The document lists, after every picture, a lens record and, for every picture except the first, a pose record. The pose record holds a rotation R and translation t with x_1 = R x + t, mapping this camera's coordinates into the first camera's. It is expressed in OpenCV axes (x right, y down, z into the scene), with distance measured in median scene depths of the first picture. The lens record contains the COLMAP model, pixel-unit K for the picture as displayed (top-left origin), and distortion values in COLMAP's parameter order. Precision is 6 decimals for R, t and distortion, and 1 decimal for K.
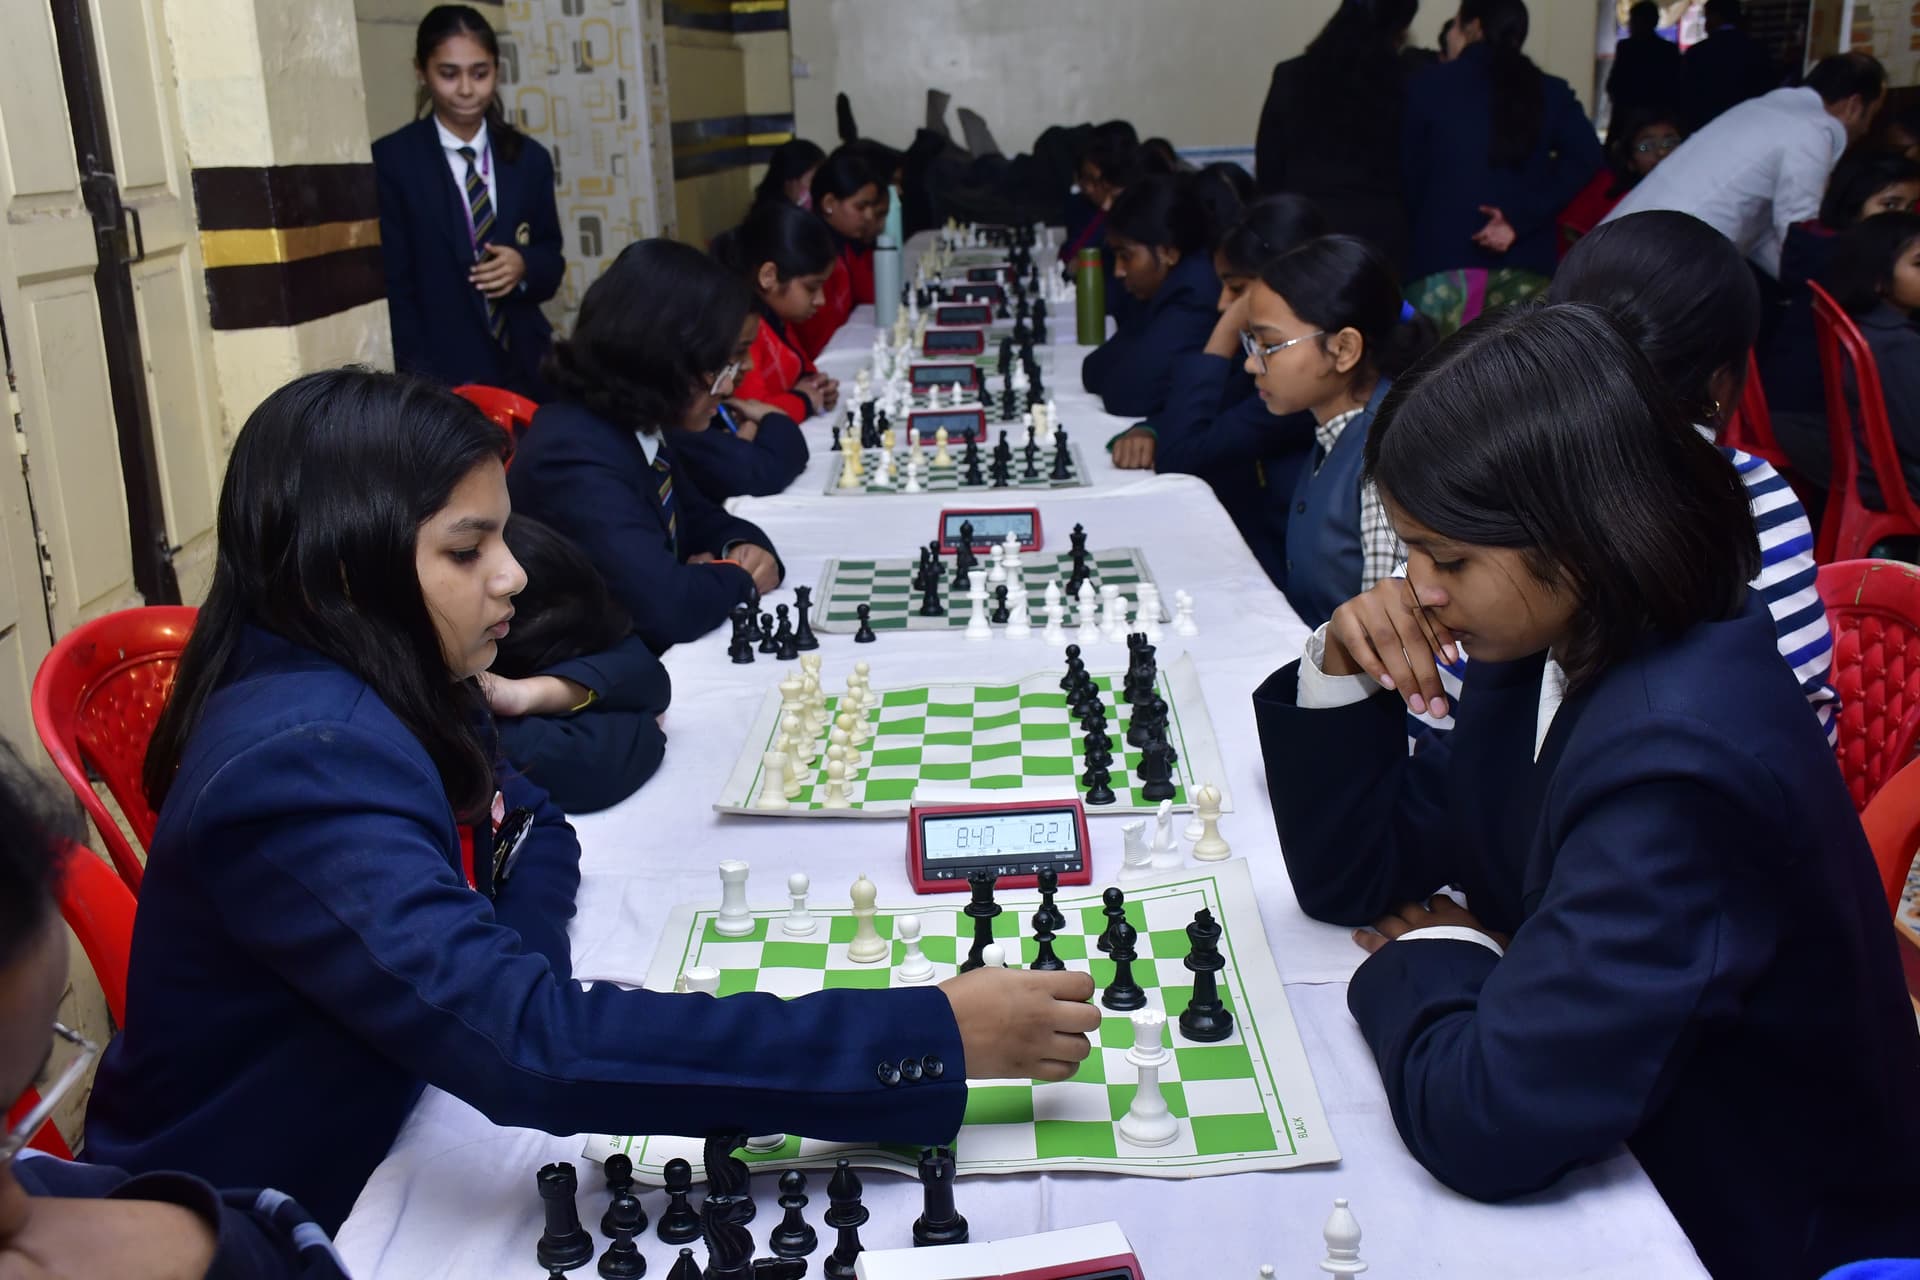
lens RADIAL K [[2073.6, 0, 960.0], [0, 2073.6, 640.0], [0, 0, 1]] dist [0.002974, 0.196646]
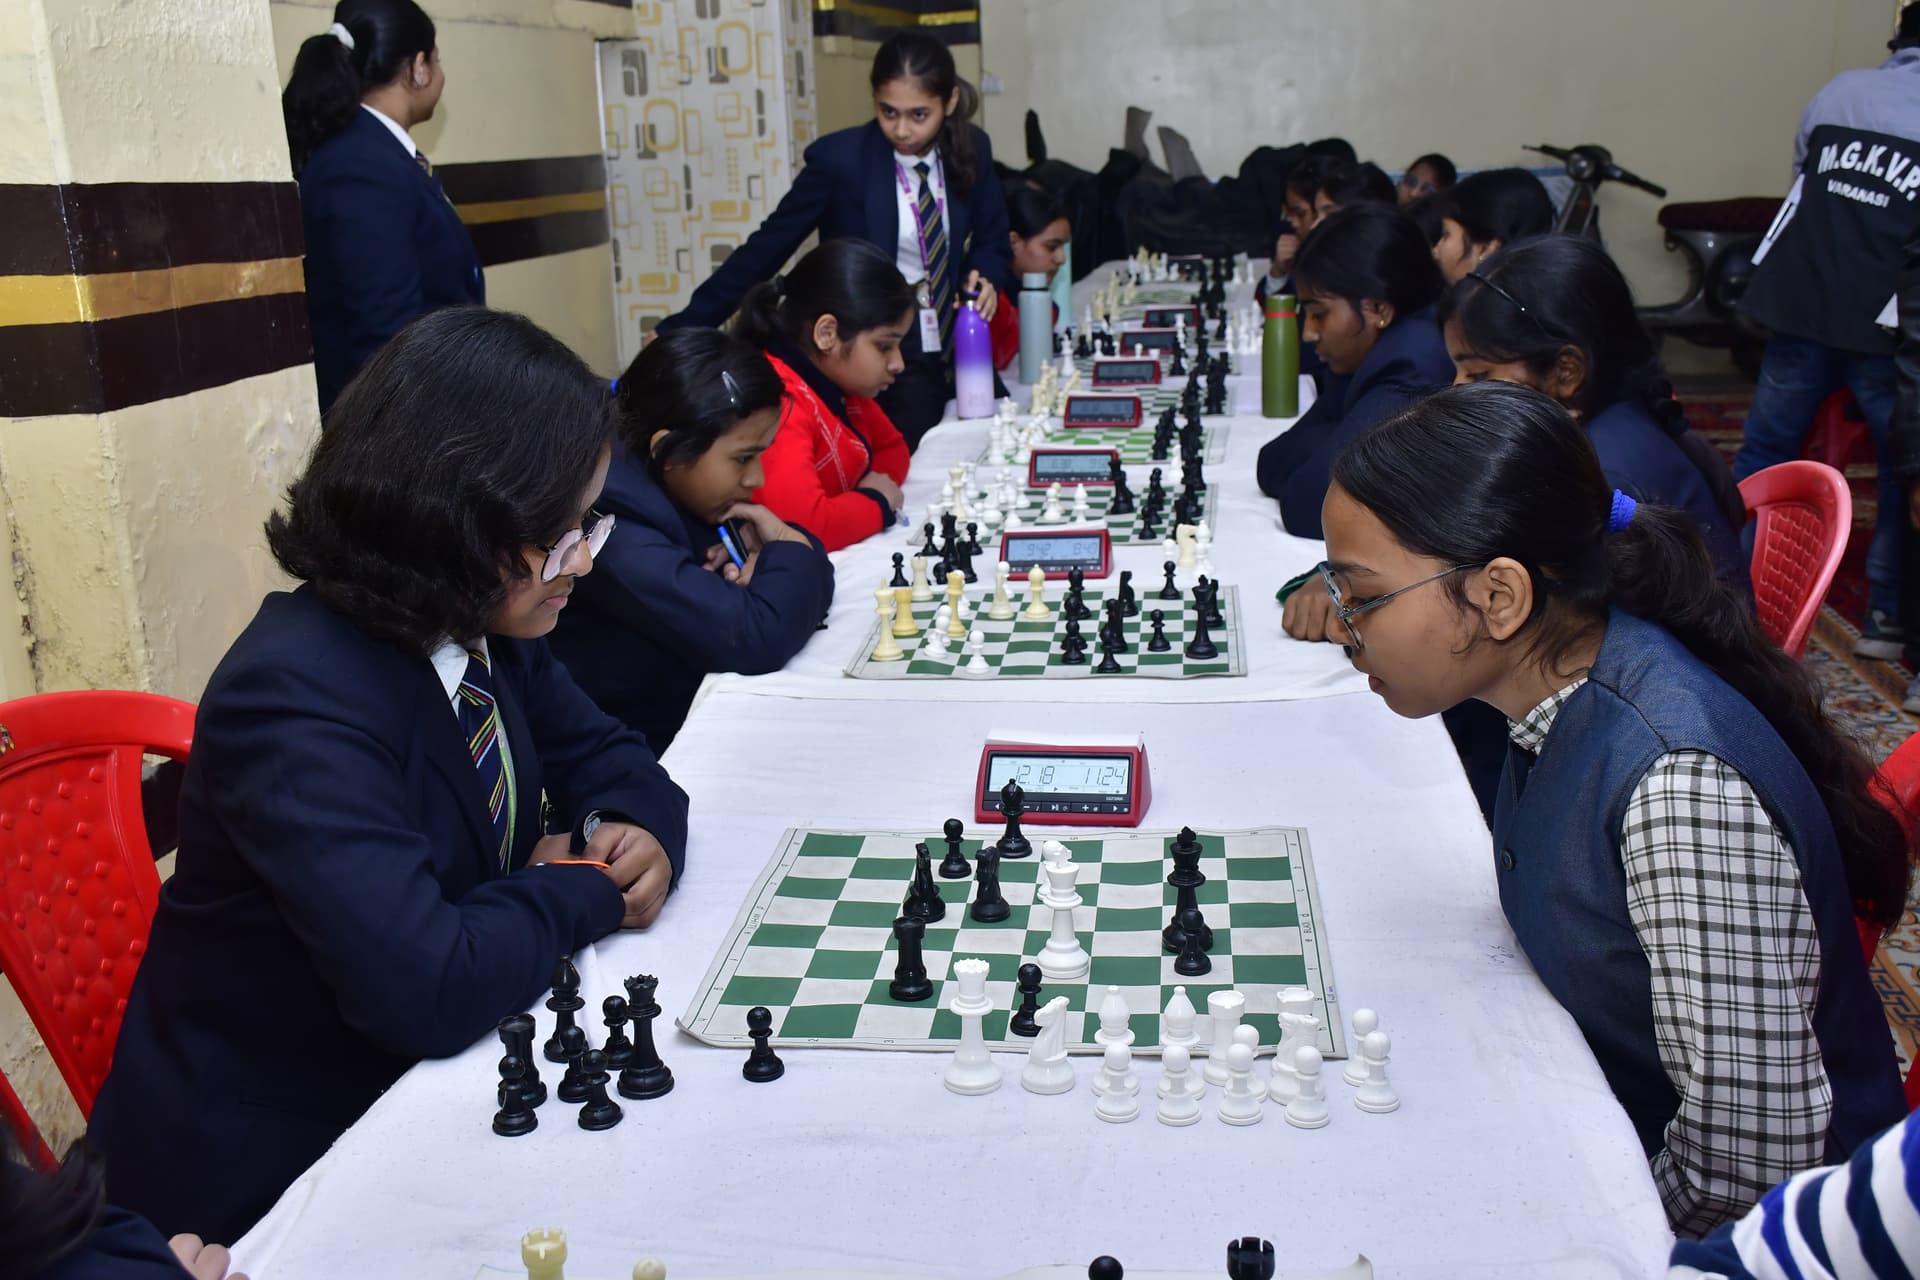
lens RADIAL K [[2046.4, 0, 959.2], [0, 2046.4, 664.2], [0, 0, 1]] dist [-0.076568, 0.311279]
pose [[0.994217, 0.029062, -0.103383, 0.038245], [-0.028640, 0.999574, 0.005567, -0.074785], [0.103501, -0.002574, 0.994626, 0.330334]]
